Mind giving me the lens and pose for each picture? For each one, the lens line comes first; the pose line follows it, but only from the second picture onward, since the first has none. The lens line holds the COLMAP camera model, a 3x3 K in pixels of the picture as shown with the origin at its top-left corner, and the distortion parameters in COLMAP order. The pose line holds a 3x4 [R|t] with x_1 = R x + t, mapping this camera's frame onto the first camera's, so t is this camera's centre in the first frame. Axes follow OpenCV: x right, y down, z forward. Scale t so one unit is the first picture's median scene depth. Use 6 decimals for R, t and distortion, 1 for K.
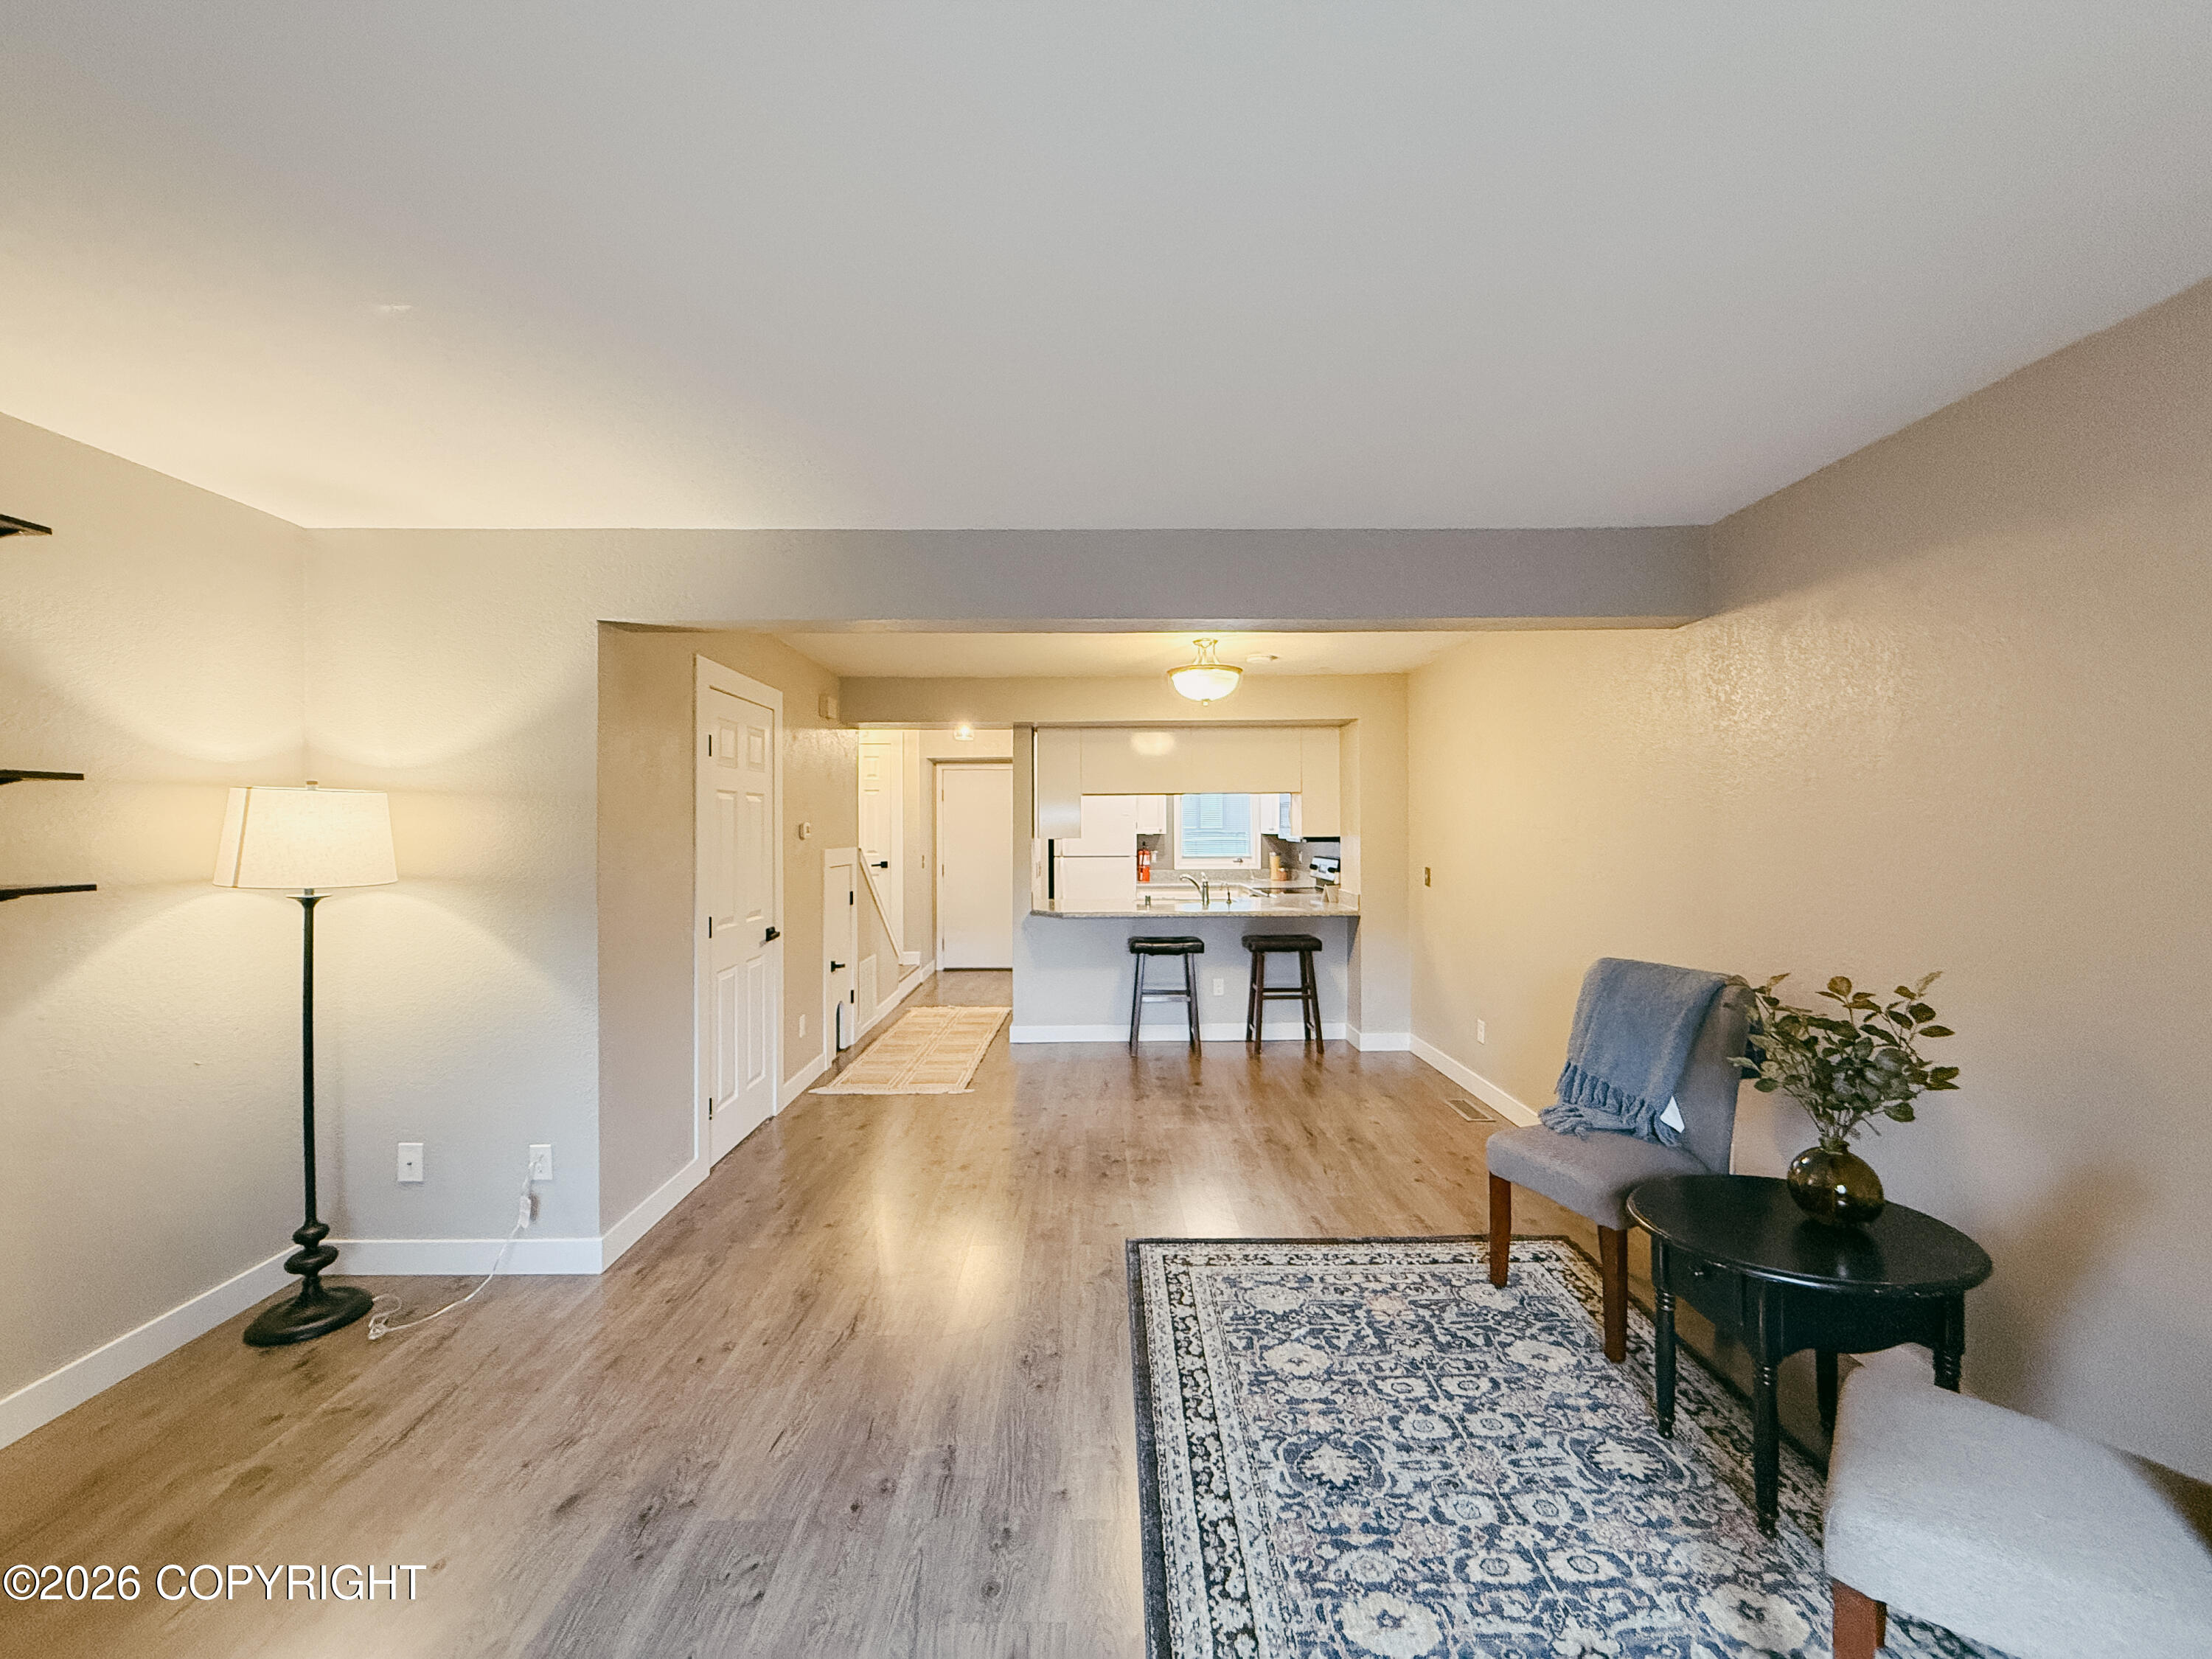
lens RADIAL K [[881.8, 0, 1102.0], [0, 881.8, 831.4], [0, 0, 1]] dist [-0.001618, 0.000386]
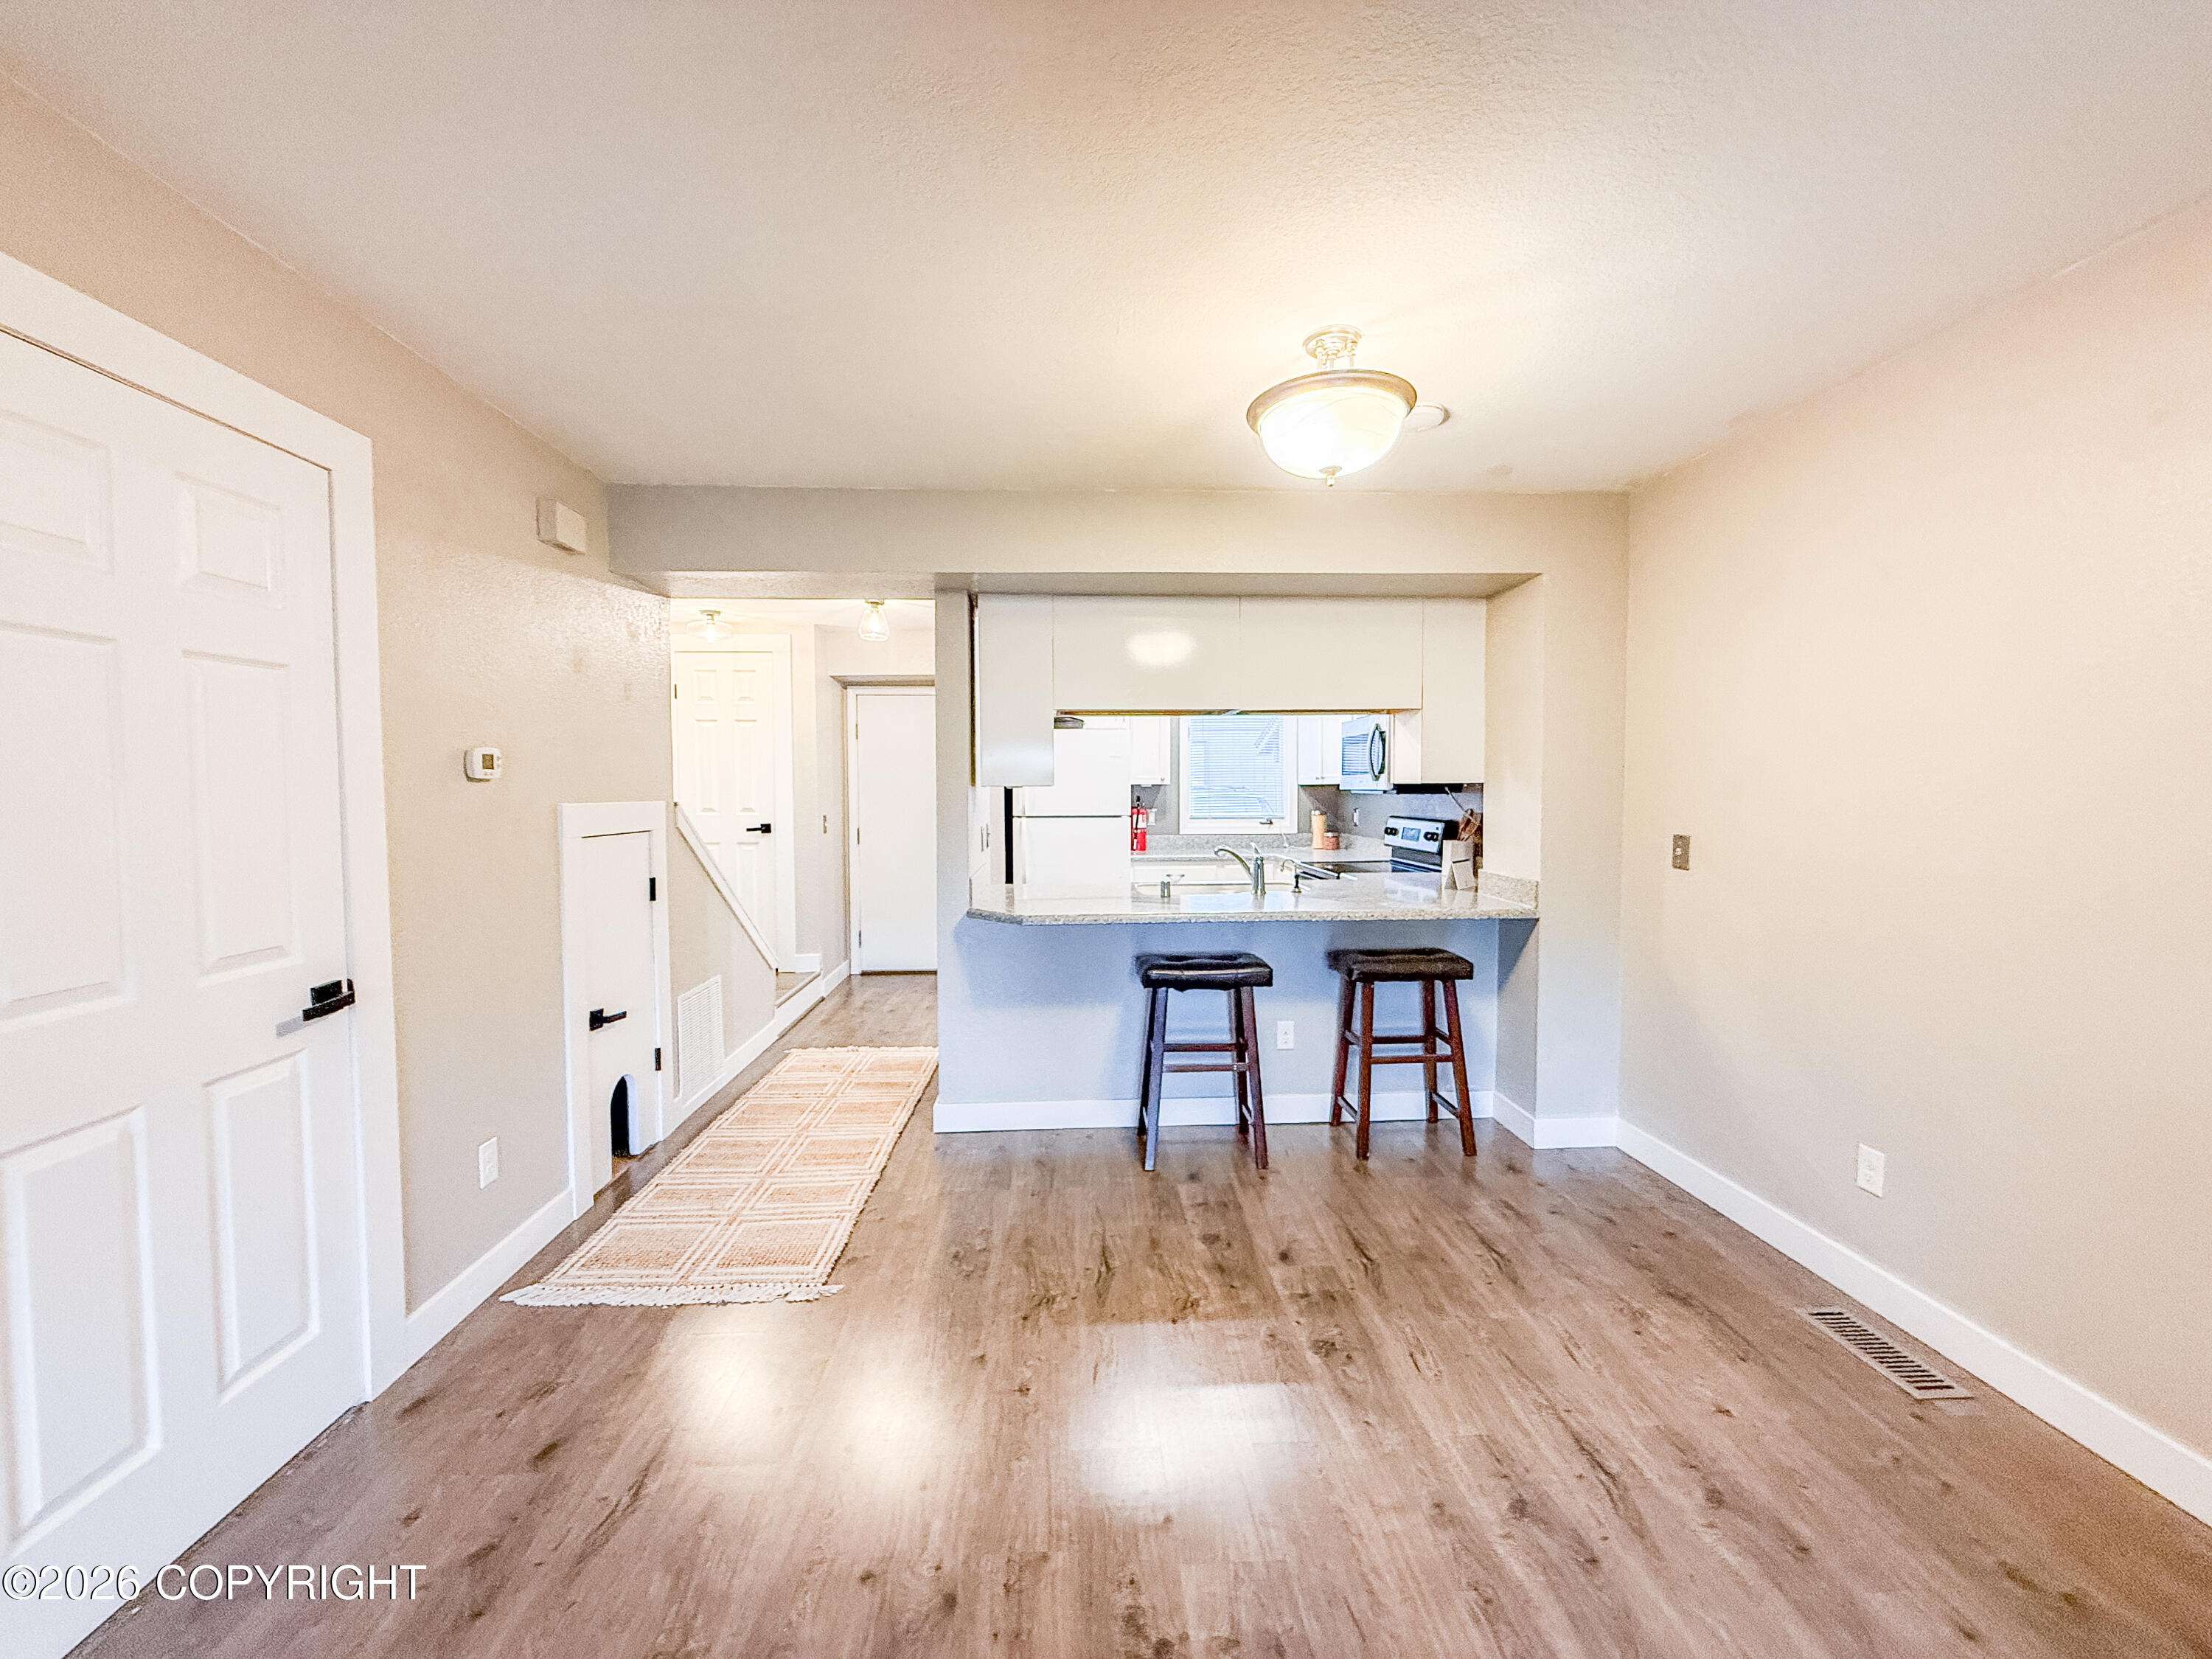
lens RADIAL K [[881.8, 0, 1100.7], [0, 881.8, 829.3], [0, 0, 1]] dist [-0.001618, 0.000386]
pose [[0.999344, -0.001291, 0.036200, -0.018658], [-0.000243, 0.999103, 0.042348, 0.016290], [-0.036222, -0.042329, 0.998447, 0.543760]]
